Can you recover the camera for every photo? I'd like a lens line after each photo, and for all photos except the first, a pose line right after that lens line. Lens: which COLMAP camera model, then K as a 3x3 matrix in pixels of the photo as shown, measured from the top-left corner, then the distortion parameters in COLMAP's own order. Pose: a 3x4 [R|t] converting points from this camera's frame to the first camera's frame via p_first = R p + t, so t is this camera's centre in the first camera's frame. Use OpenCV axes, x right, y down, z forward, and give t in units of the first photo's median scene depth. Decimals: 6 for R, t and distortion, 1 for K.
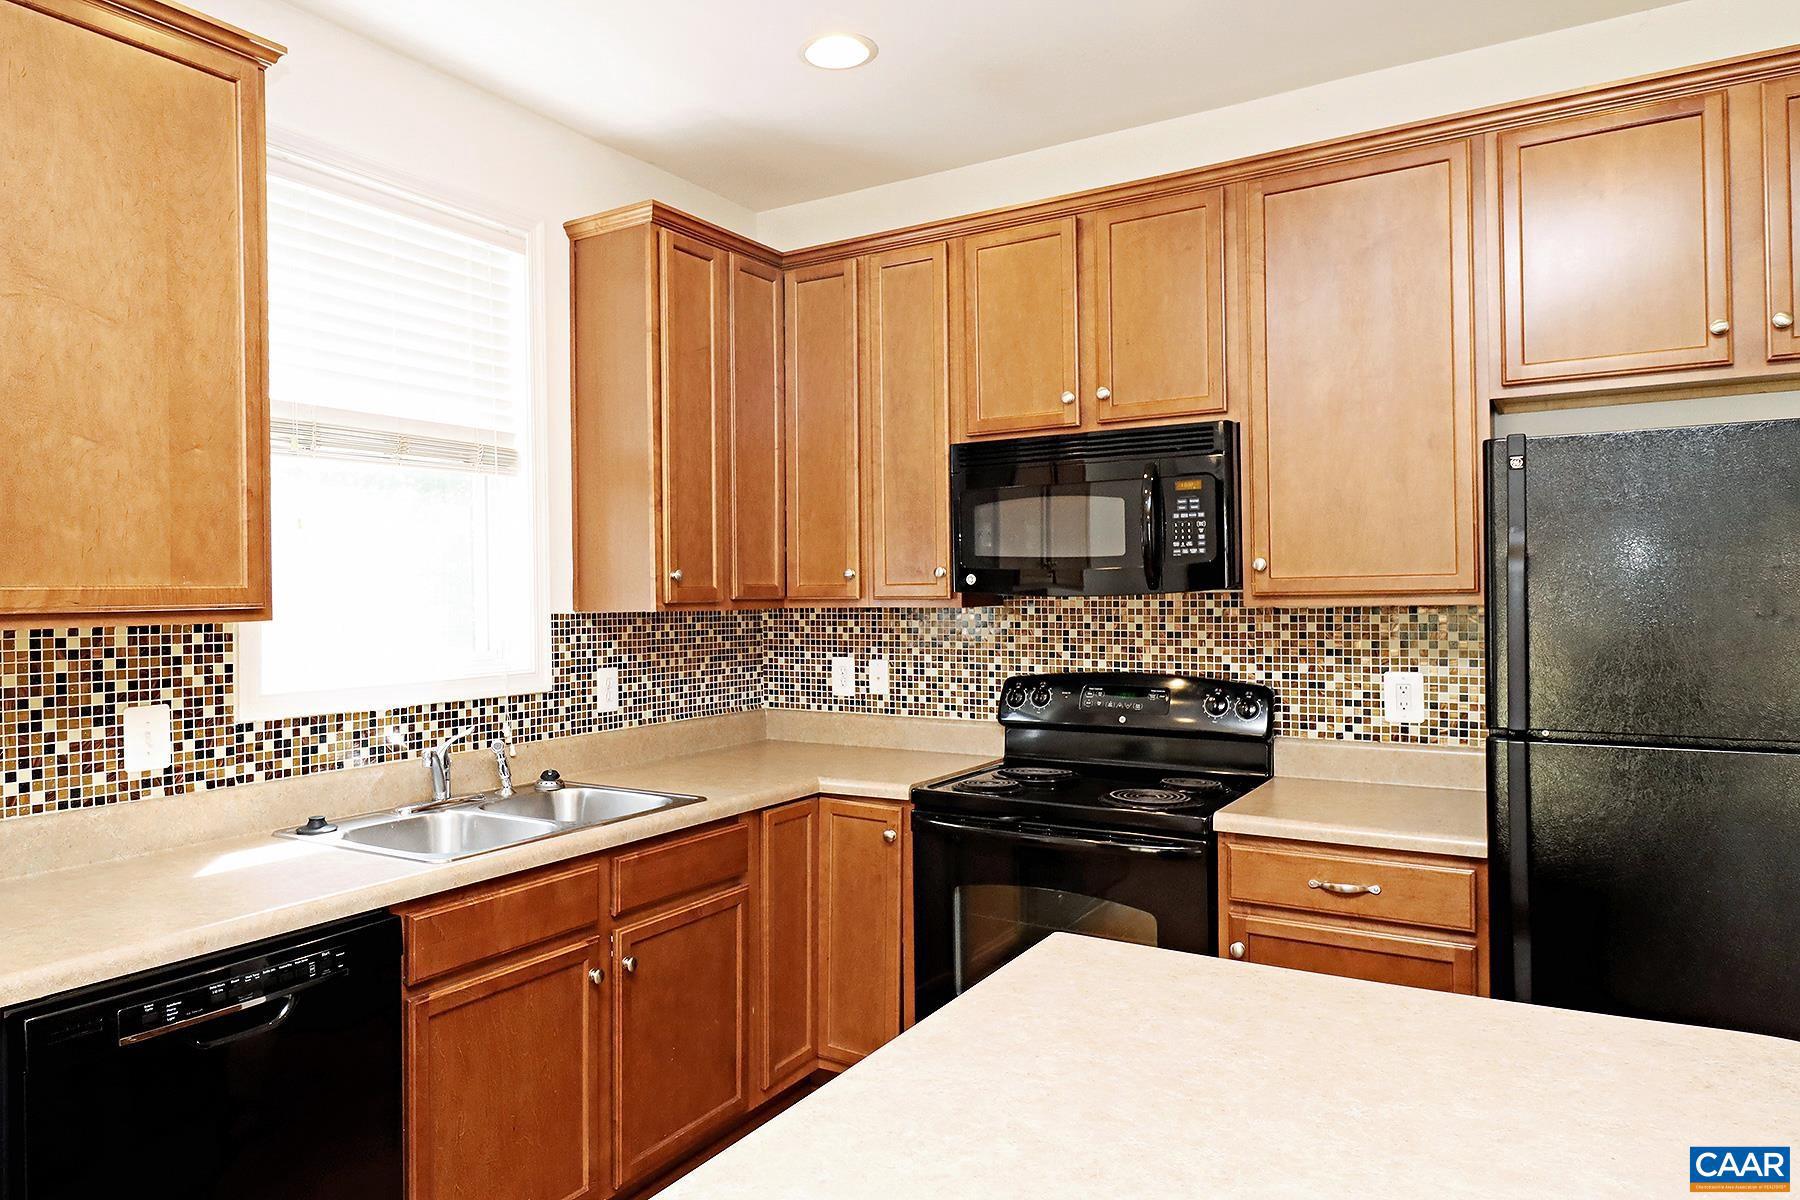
lens RADIAL K [[1185.3, 0, 824.1], [0, 1185.3, 598.1], [0, 0, 1]] dist [-0.001278, -0.000803]
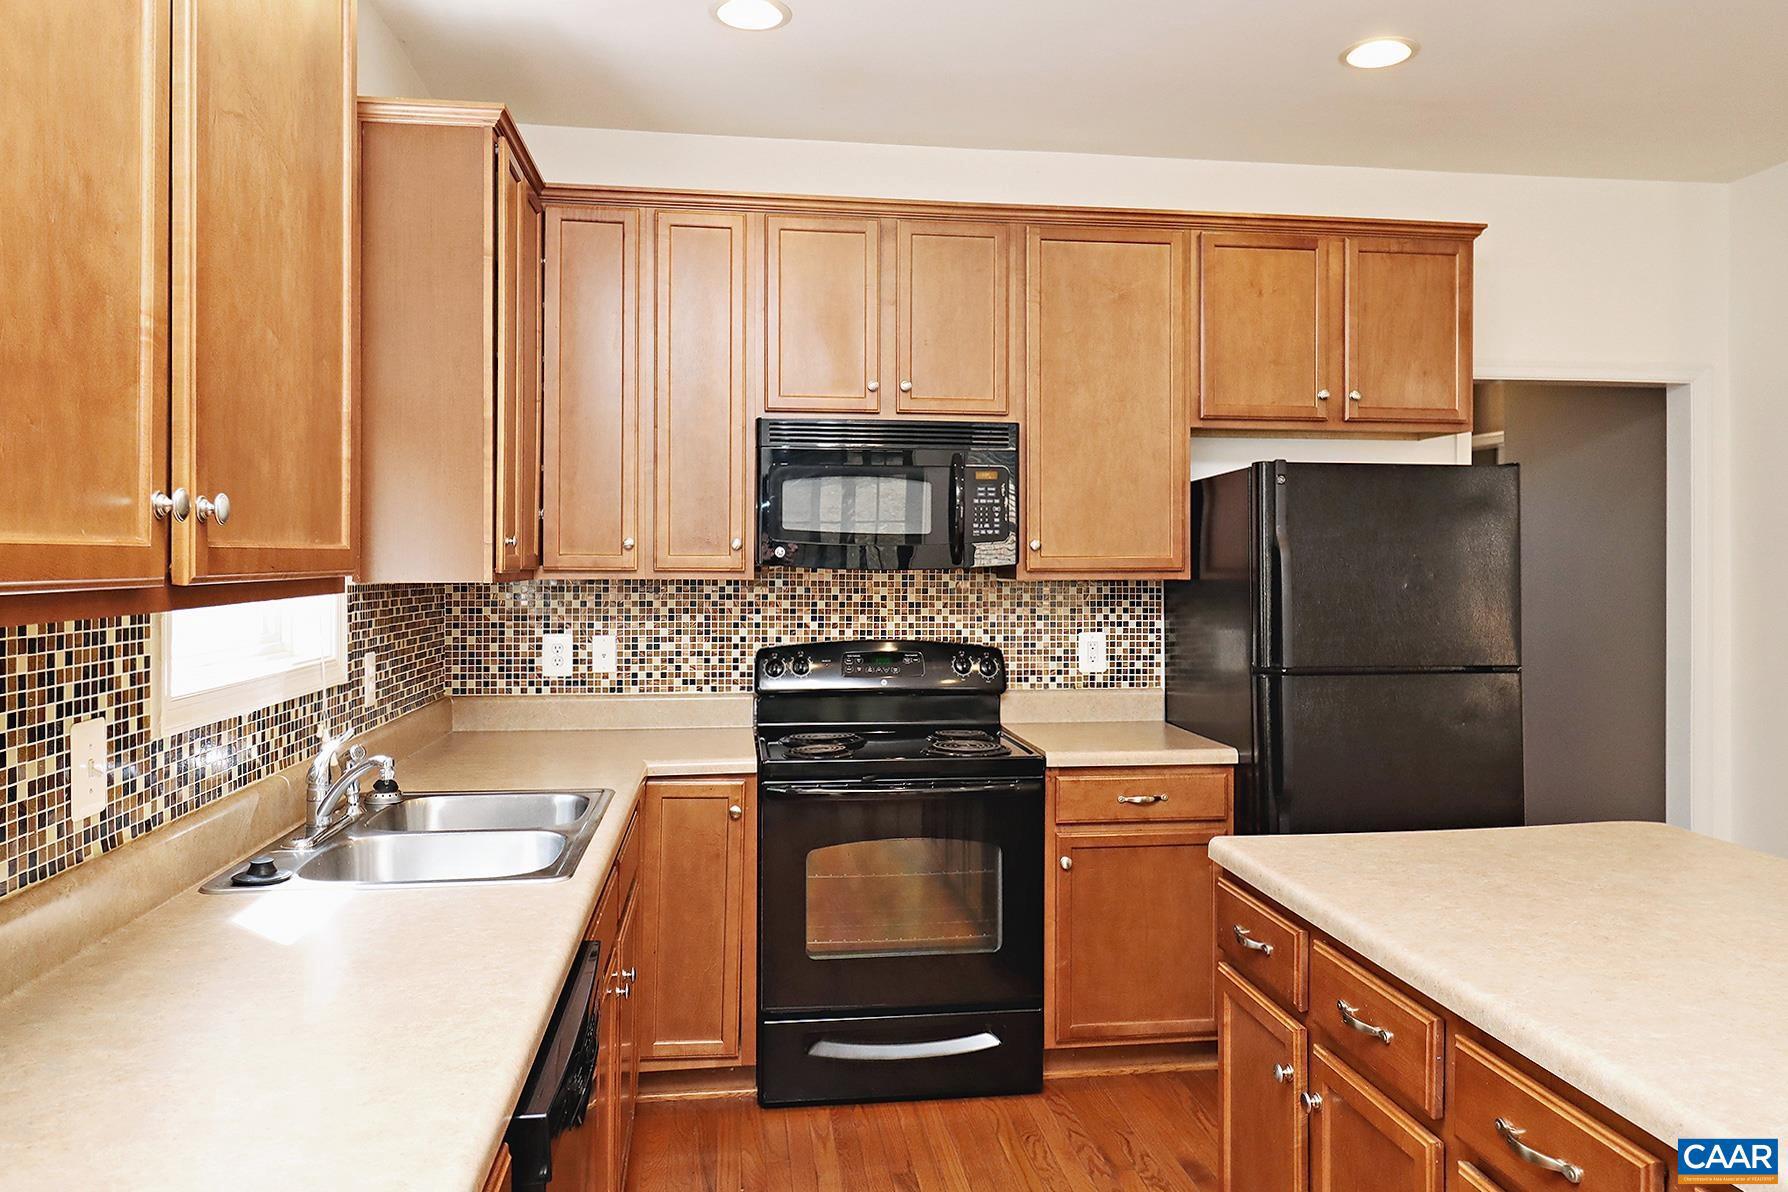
lens RADIAL K [[1250.9, 0, 924.8], [0, 1250.9, 561.1], [0, 0, 1]] dist [0.003886, -0.001054]
pose [[0.745128, 0.014722, 0.666759, -0.474905], [-0.008489, 0.999885, -0.012592, 0.004164], [-0.666867, 0.003722, 0.745167, 0.108796]]
